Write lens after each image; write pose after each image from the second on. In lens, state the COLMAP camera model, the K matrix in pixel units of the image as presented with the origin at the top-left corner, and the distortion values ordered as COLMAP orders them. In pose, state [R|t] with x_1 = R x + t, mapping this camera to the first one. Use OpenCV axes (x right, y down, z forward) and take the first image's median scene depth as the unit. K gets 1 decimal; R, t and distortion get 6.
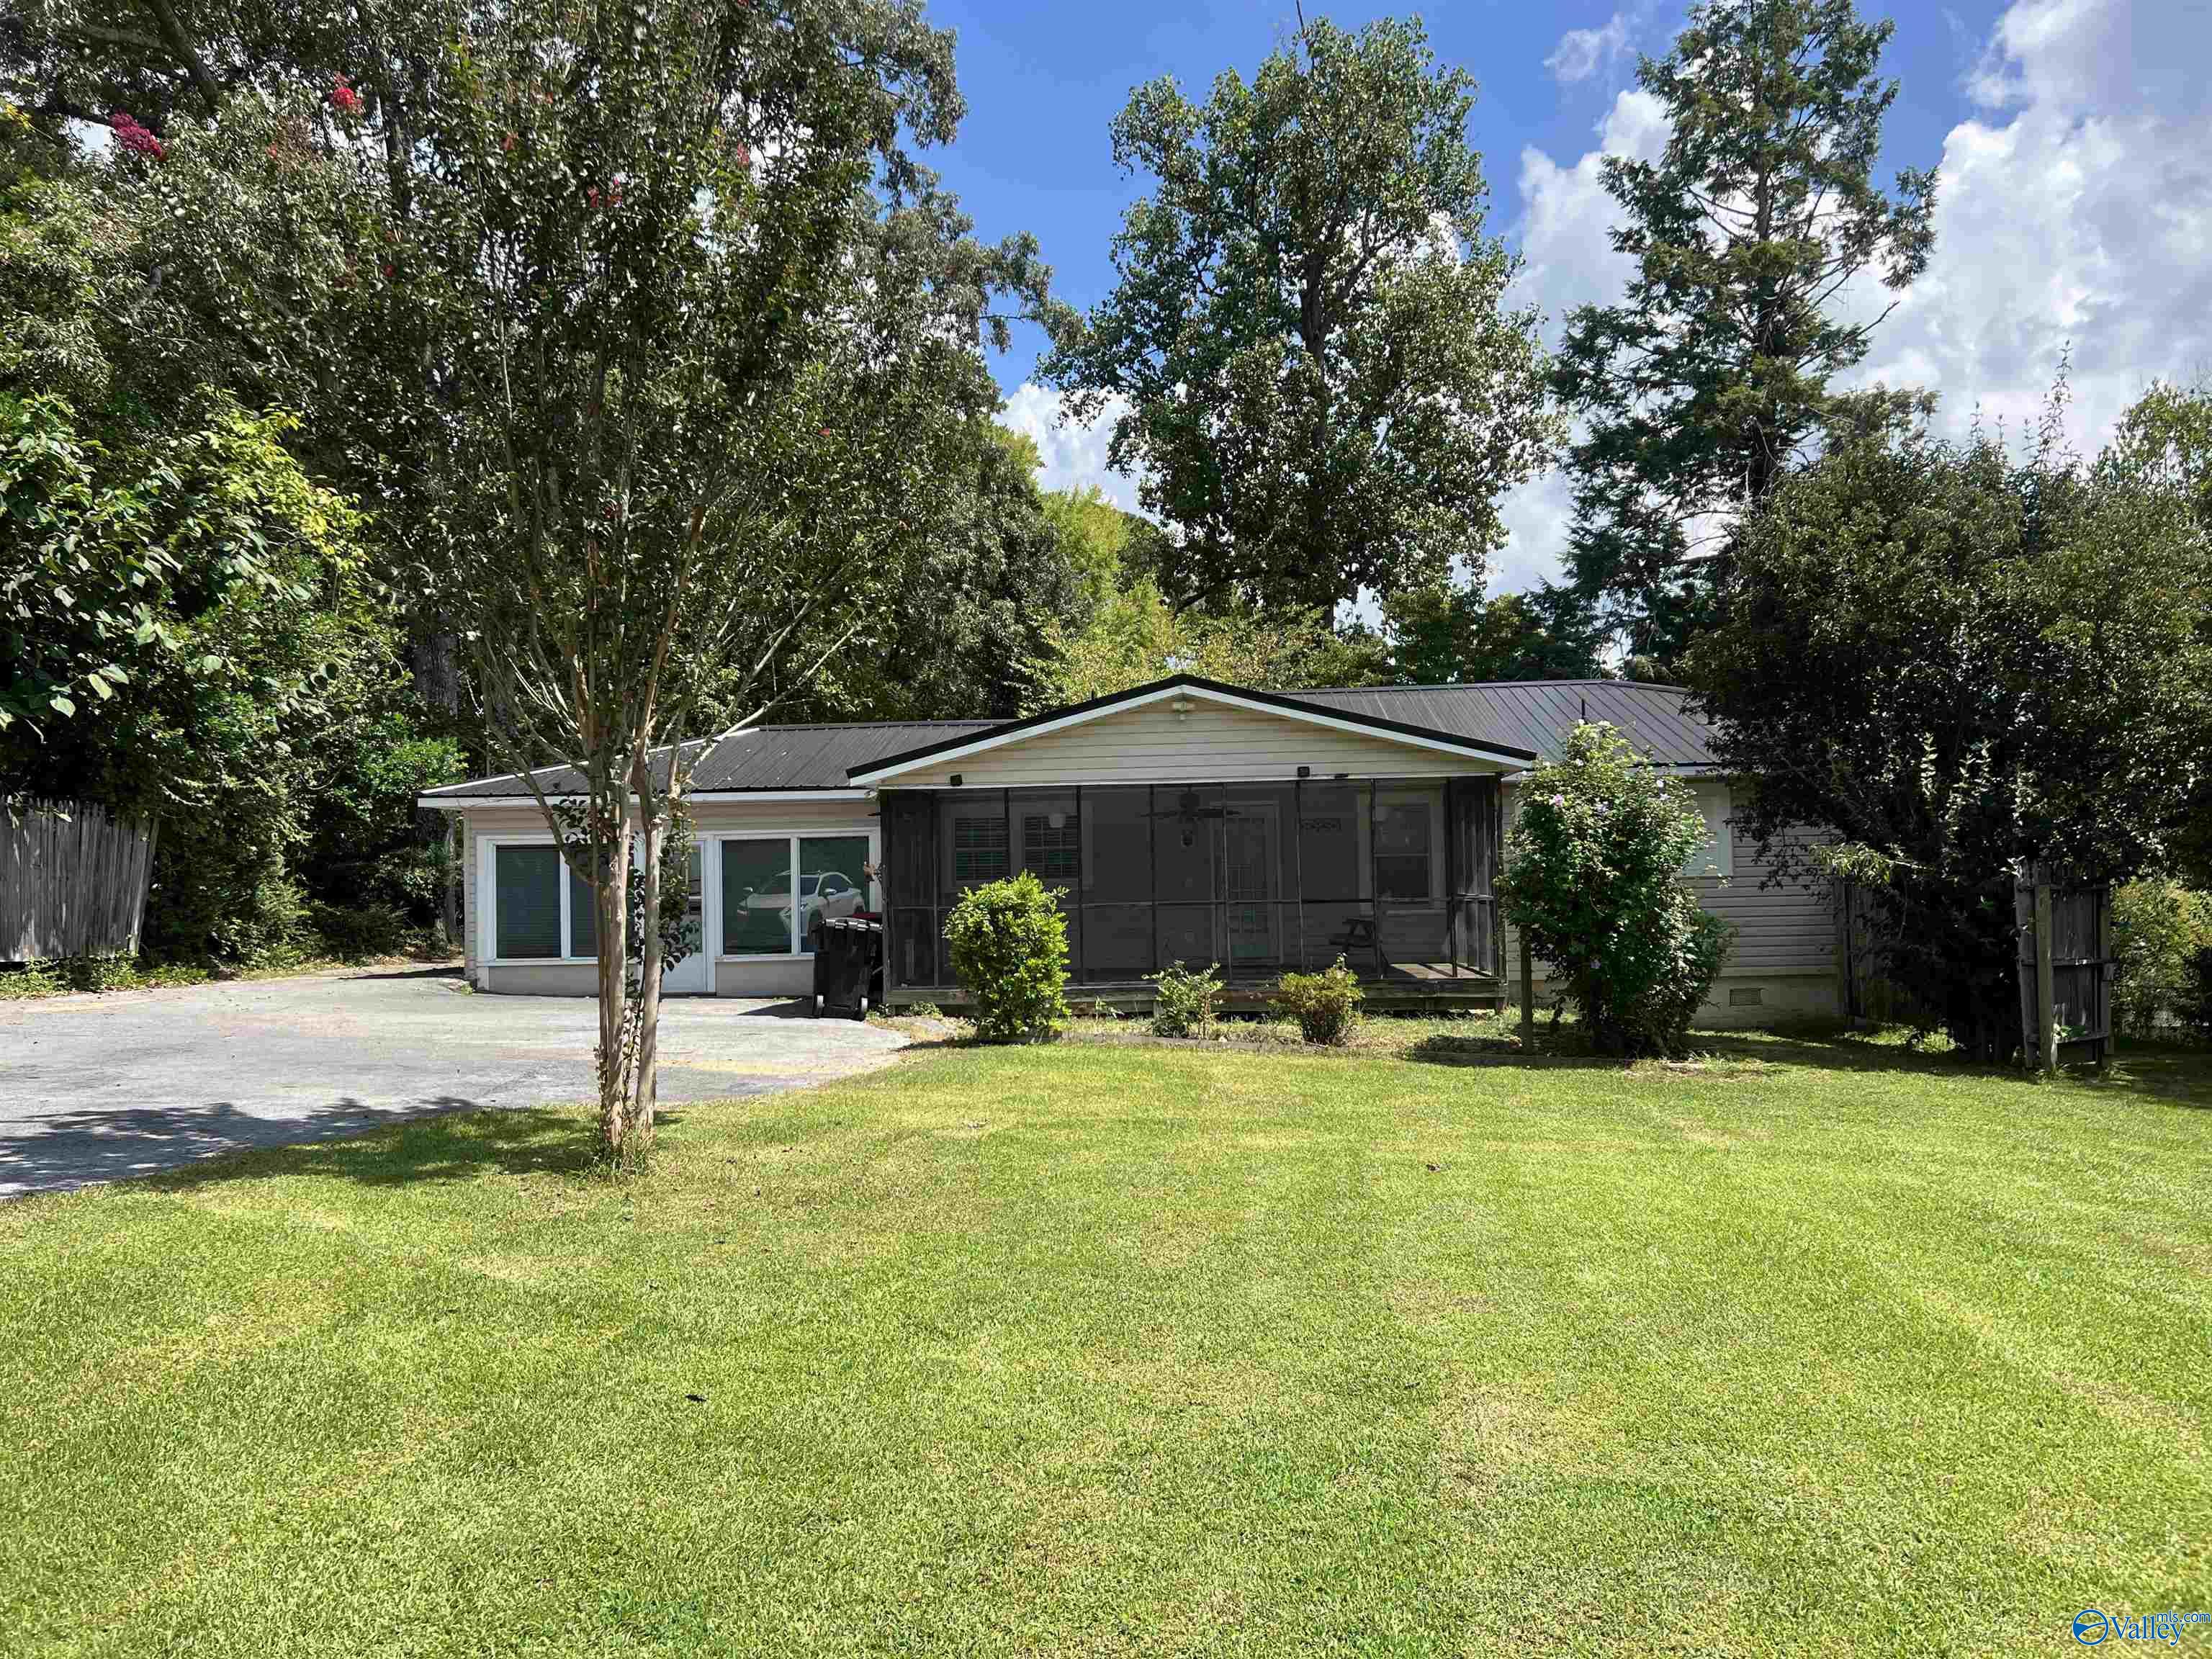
lens RADIAL K [[1674.5, 0, 1107.5], [0, 1674.5, 826.9], [0, 0, 1]] dist [-0.011206, -0.004058]
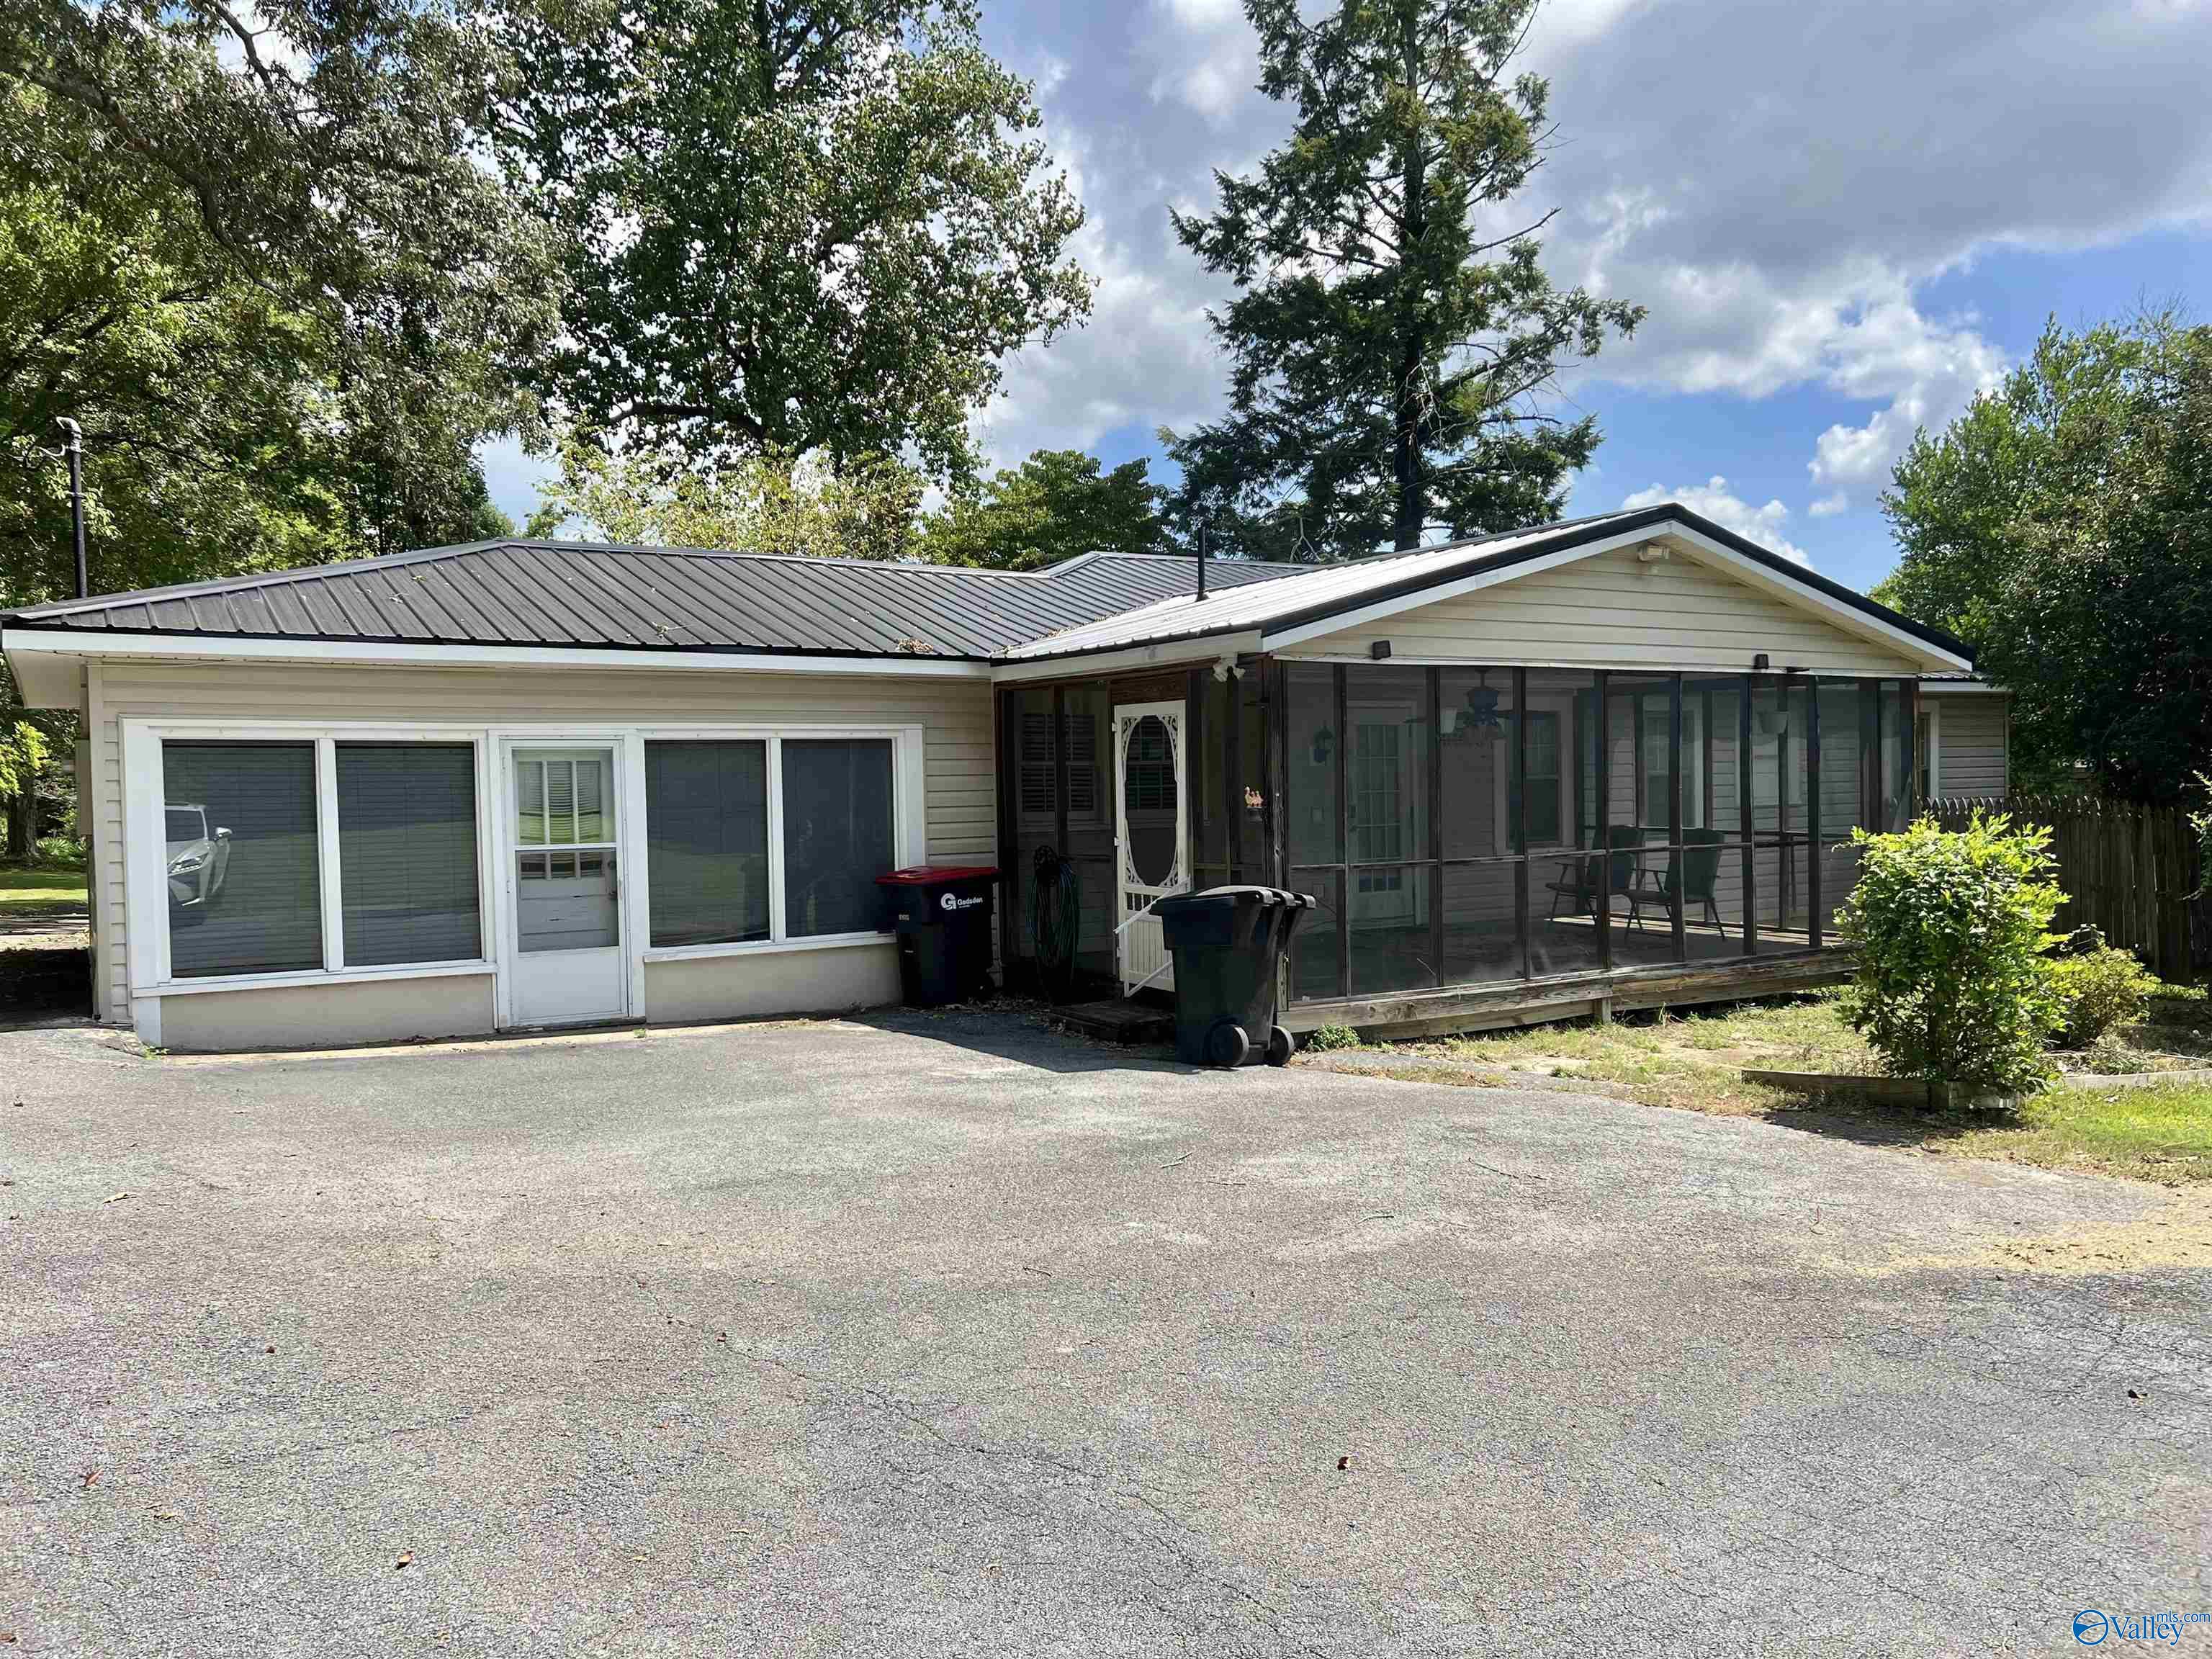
lens RADIAL K [[1674.5, 0, 1105.2], [0, 1674.5, 834.3], [0, 0, 1]] dist [-0.011206, -0.004058]
pose [[0.830648, -0.012538, 0.556657, -0.440236], [-0.018824, 0.998543, 0.050581, 0.008194], [-0.556480, -0.052493, 0.829201, 0.489784]]
